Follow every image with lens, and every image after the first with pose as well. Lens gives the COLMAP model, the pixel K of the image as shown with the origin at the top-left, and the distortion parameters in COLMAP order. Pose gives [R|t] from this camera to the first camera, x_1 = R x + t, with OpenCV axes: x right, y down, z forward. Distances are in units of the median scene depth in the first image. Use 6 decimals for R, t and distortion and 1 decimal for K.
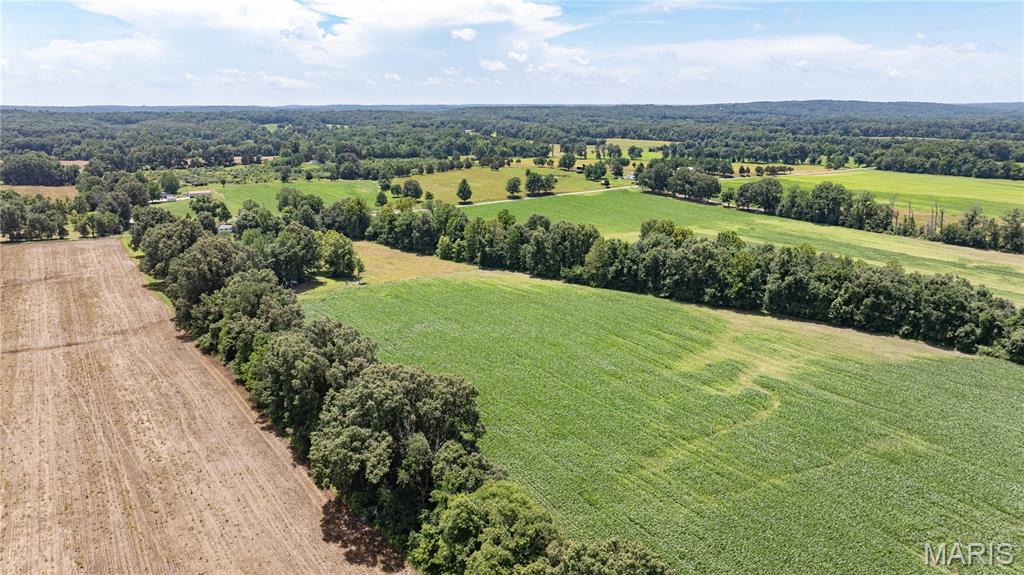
lens RADIAL K [[729.6, 0, 512.0], [0, 729.6, 287.5], [0, 0, 1]] dist [-0.020217, 0.004923]
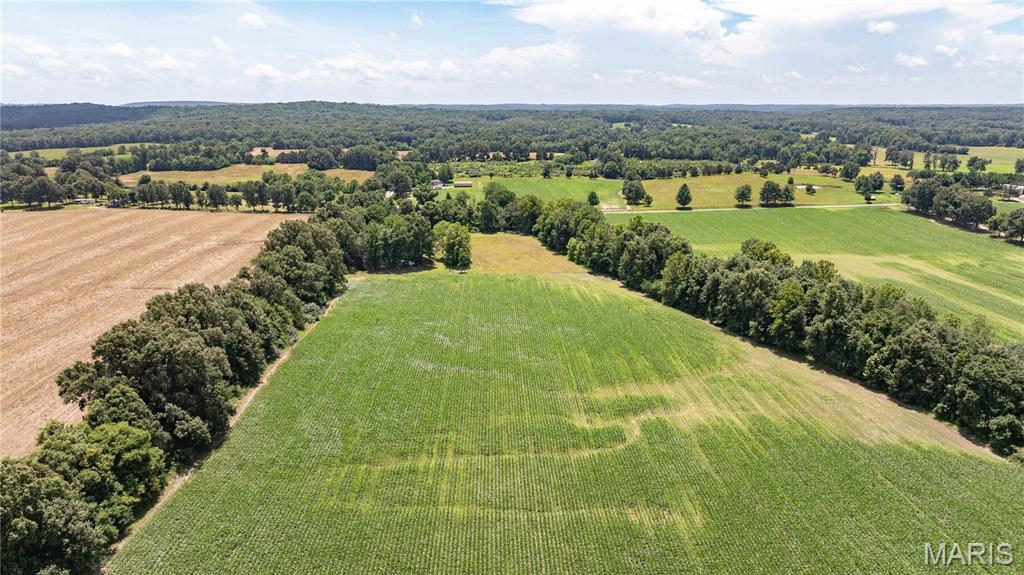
lens RADIAL K [[733.5, 0, 512.0], [0, 733.5, 287.5], [0, 0, 1]] dist [-0.052913, 0.056260]
pose [[0.860227, 0.122743, -0.494918, 0.215774], [-0.122259, 0.991933, 0.033504, -0.015696], [0.495037, 0.031687, 0.868294, 0.047498]]
